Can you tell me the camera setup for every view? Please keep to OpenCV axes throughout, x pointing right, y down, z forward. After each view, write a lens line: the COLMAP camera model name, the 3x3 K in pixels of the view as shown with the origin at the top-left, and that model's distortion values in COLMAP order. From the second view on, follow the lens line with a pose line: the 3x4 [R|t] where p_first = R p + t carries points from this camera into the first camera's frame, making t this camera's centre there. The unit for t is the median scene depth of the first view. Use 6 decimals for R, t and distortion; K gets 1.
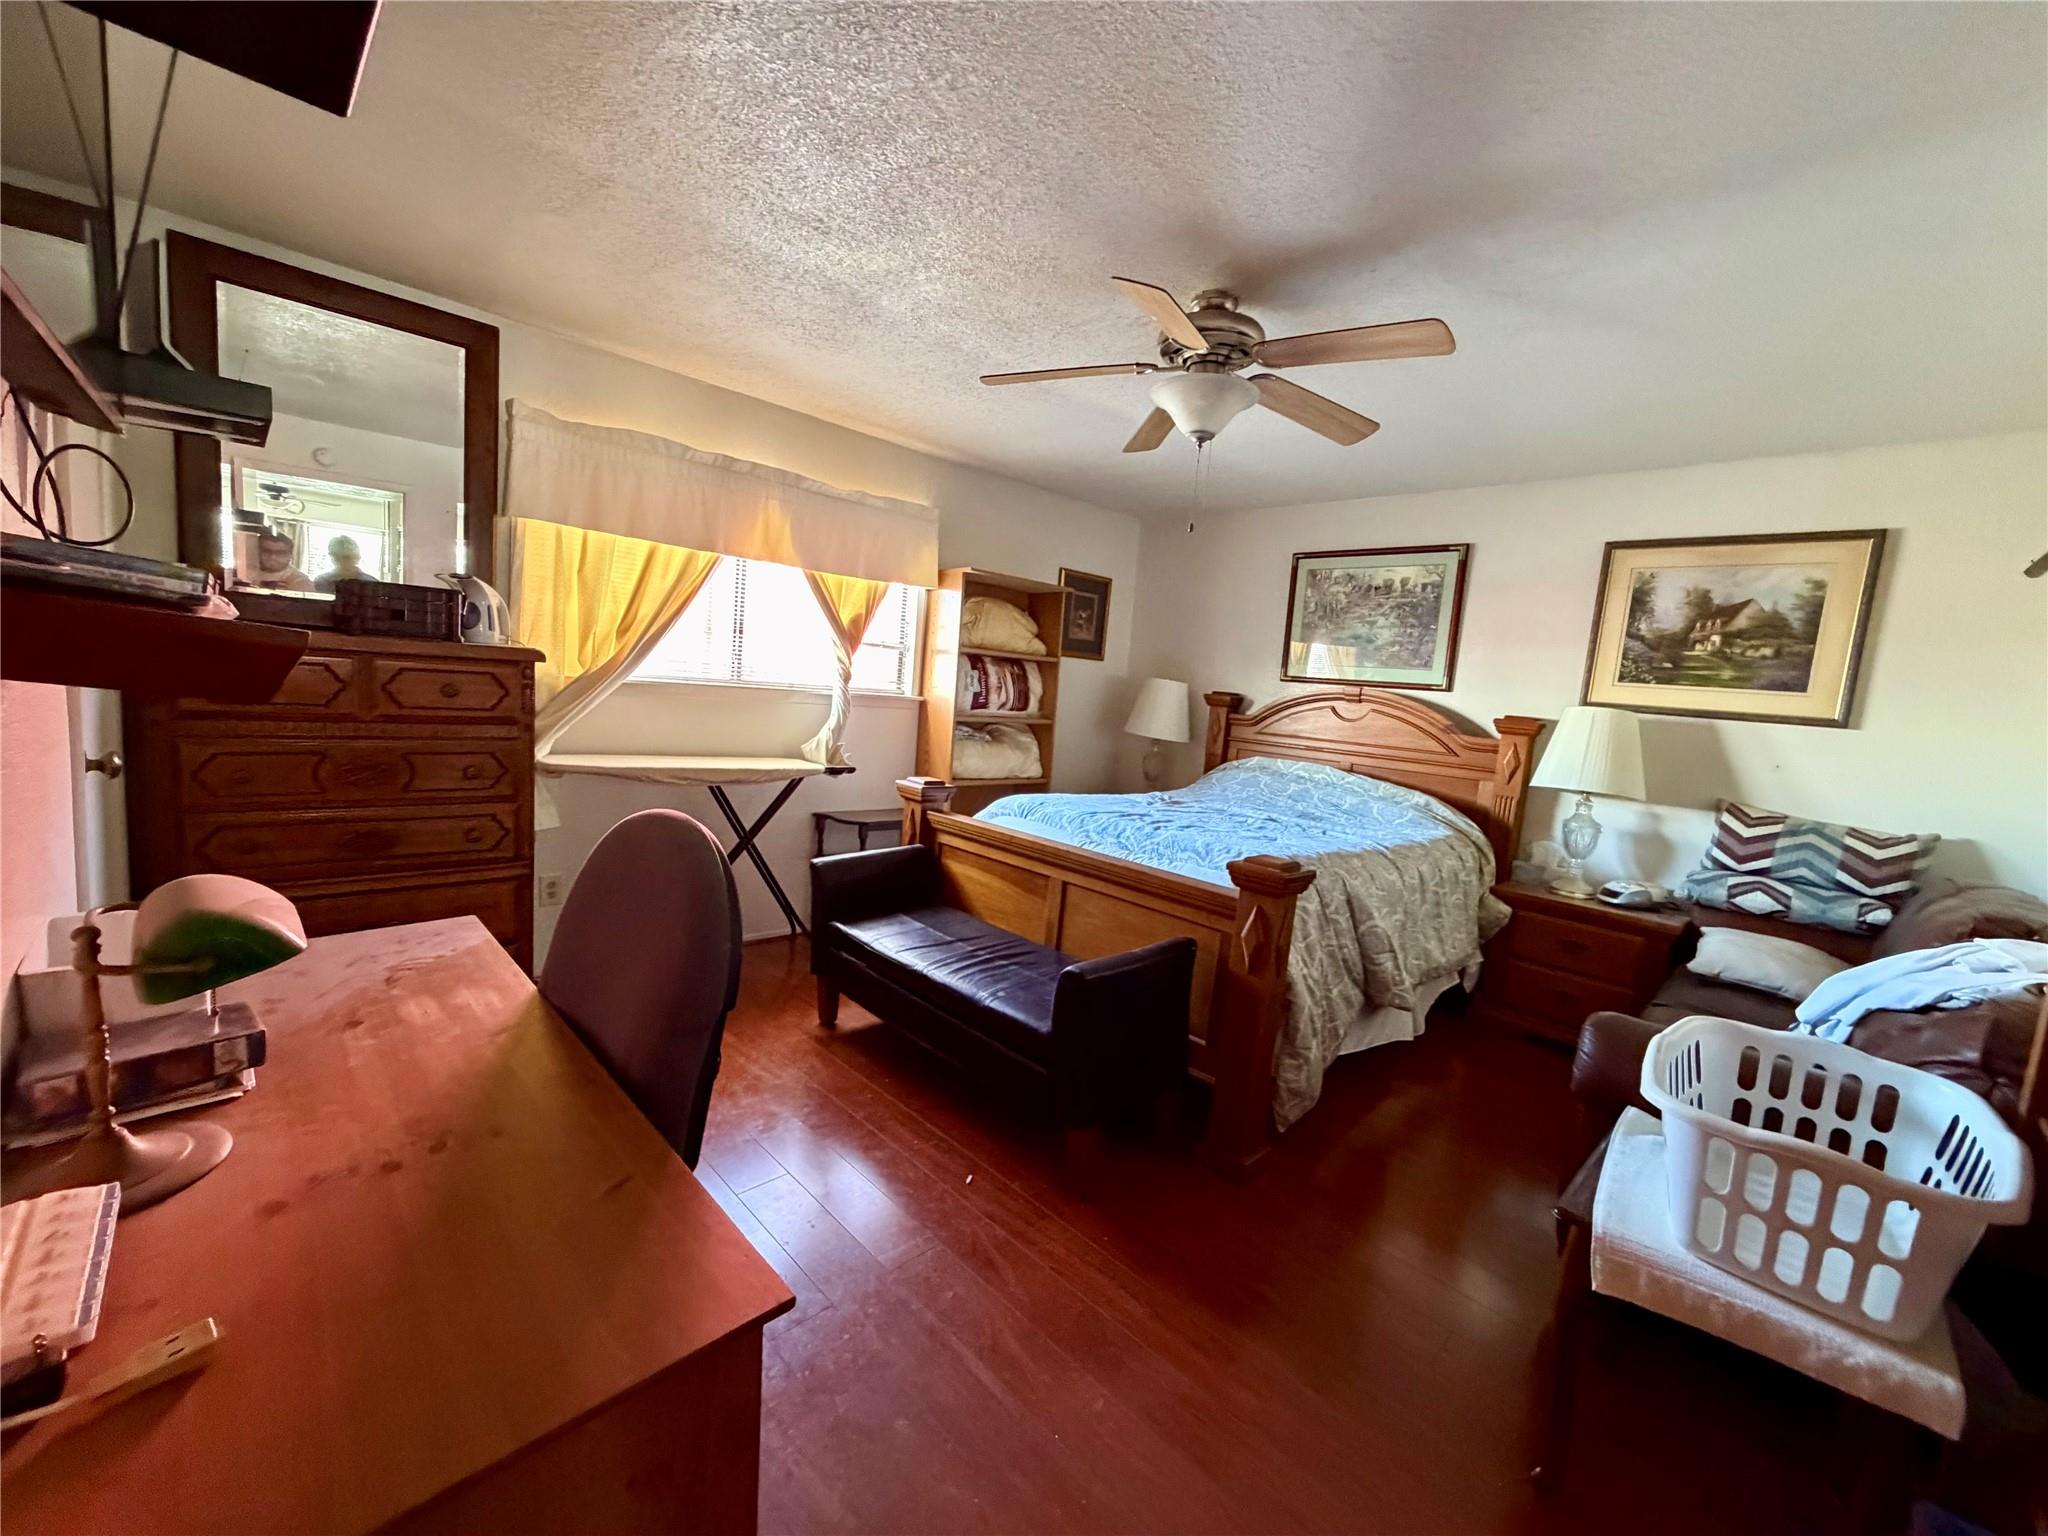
lens RADIAL K [[814.0, 0, 1029.3], [0, 814.0, 769.5], [0, 0, 1]] dist [0.001984, 0.001467]
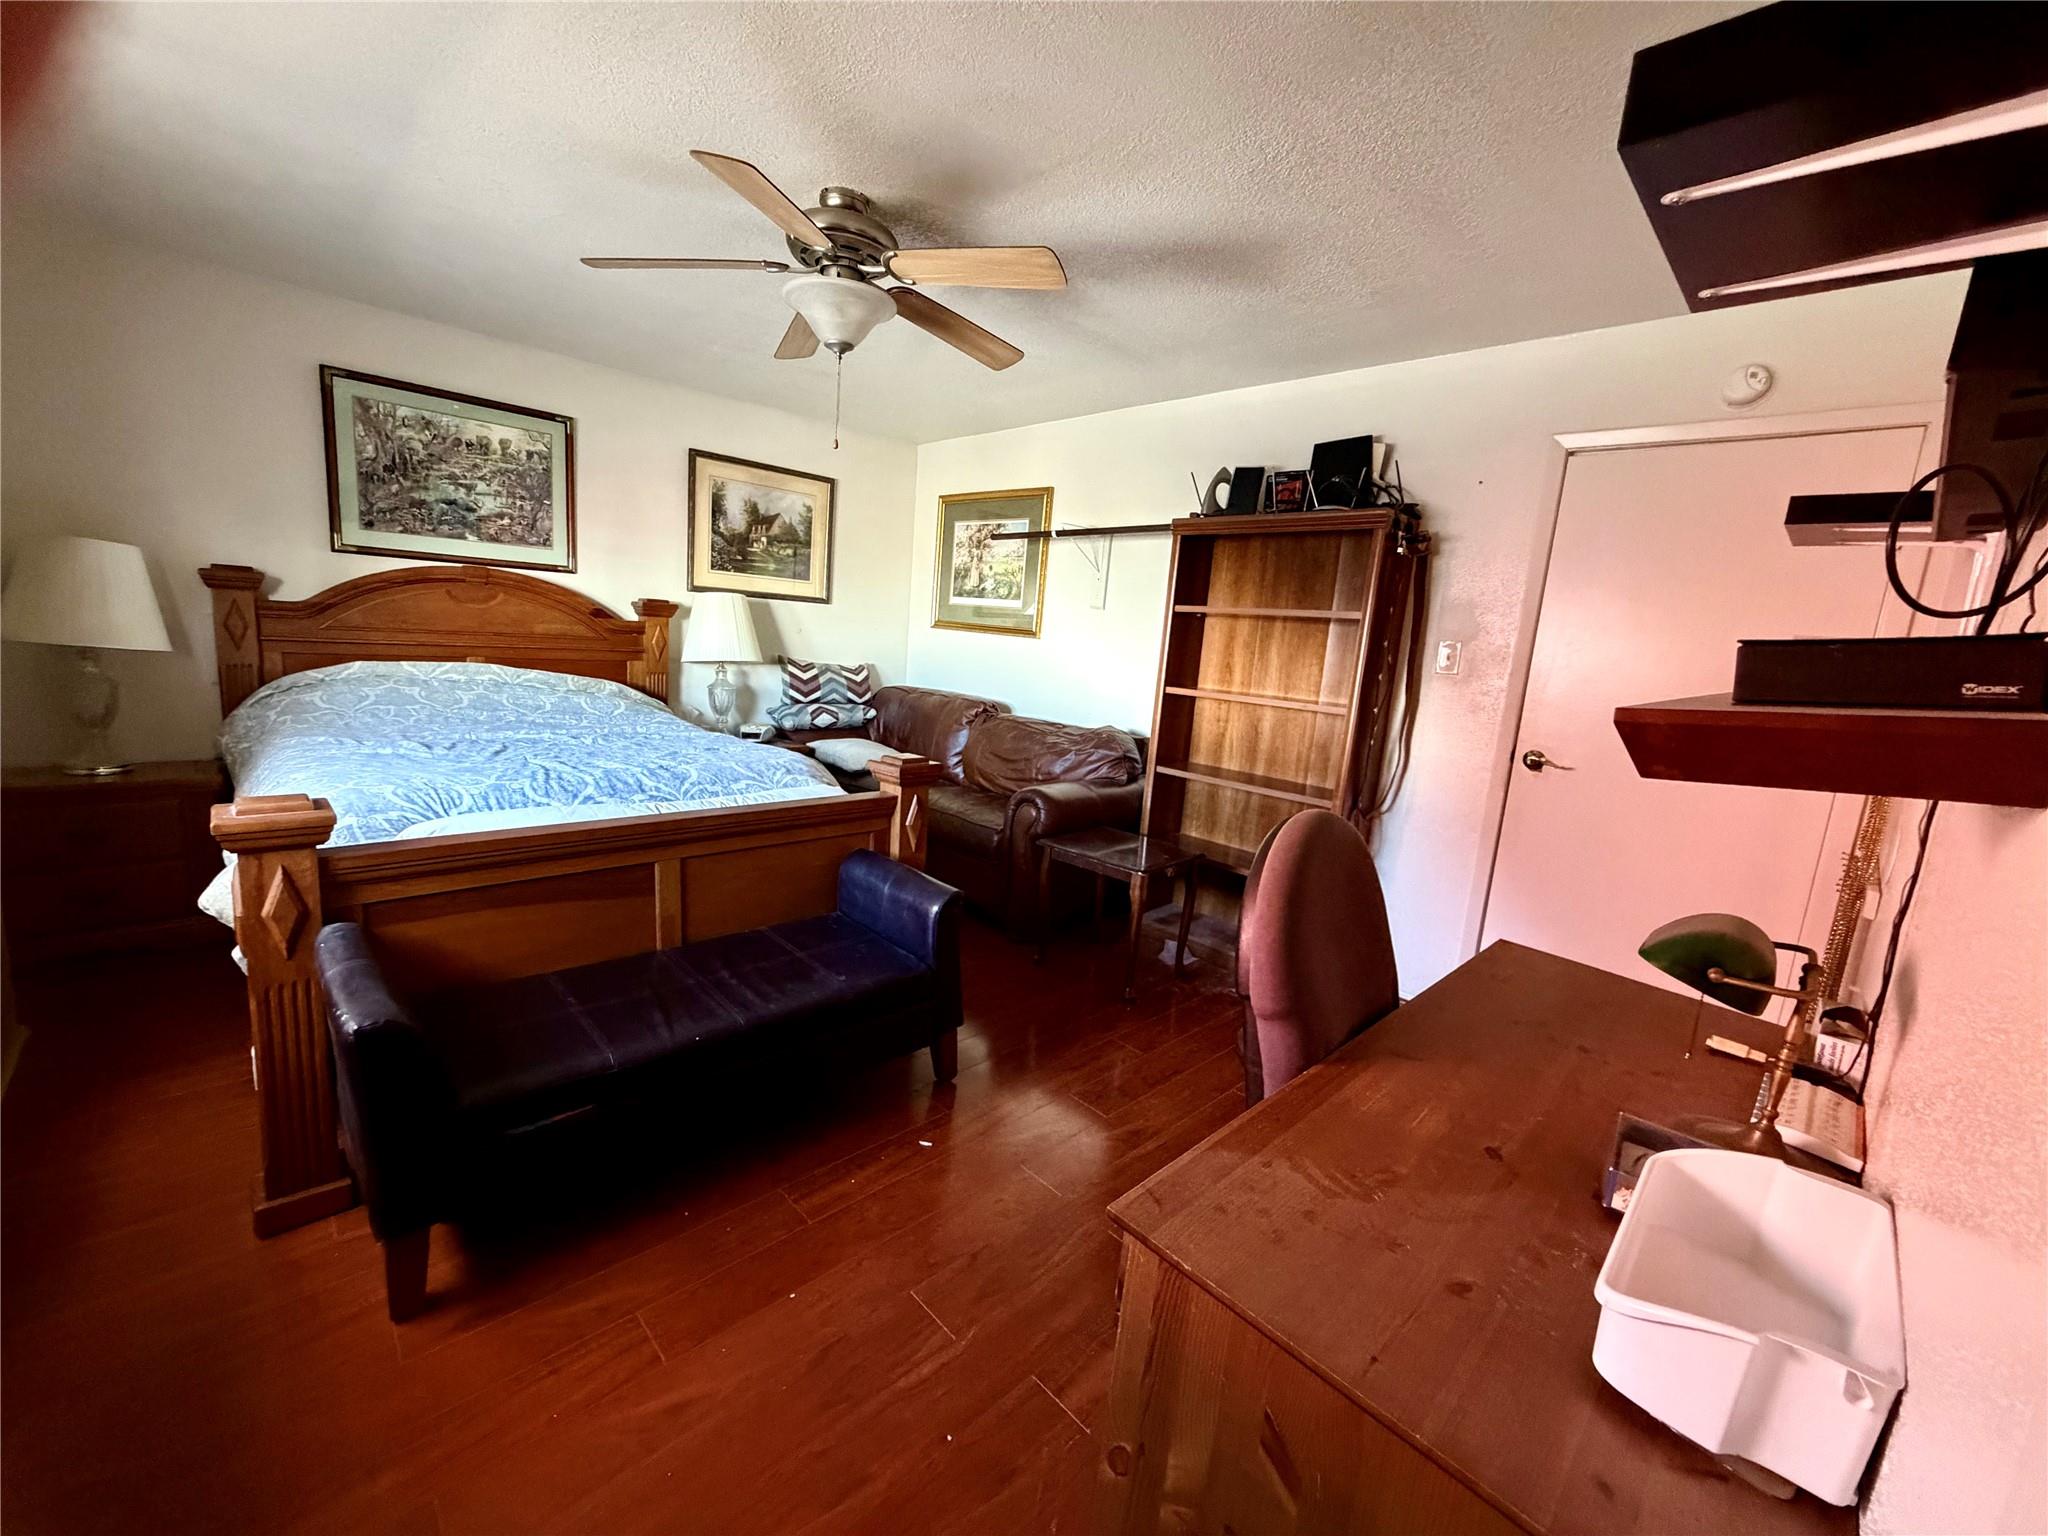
lens RADIAL K [[814.0, 0, 1013.4], [0, 814.0, 761.5], [0, 0, 1]] dist [0.001984, 0.001467]
pose [[0.025107, -0.239437, 0.970587, -0.567898], [0.039652, 0.970368, 0.238357, -0.105743], [-0.998898, 0.032501, 0.033858, 0.531820]]
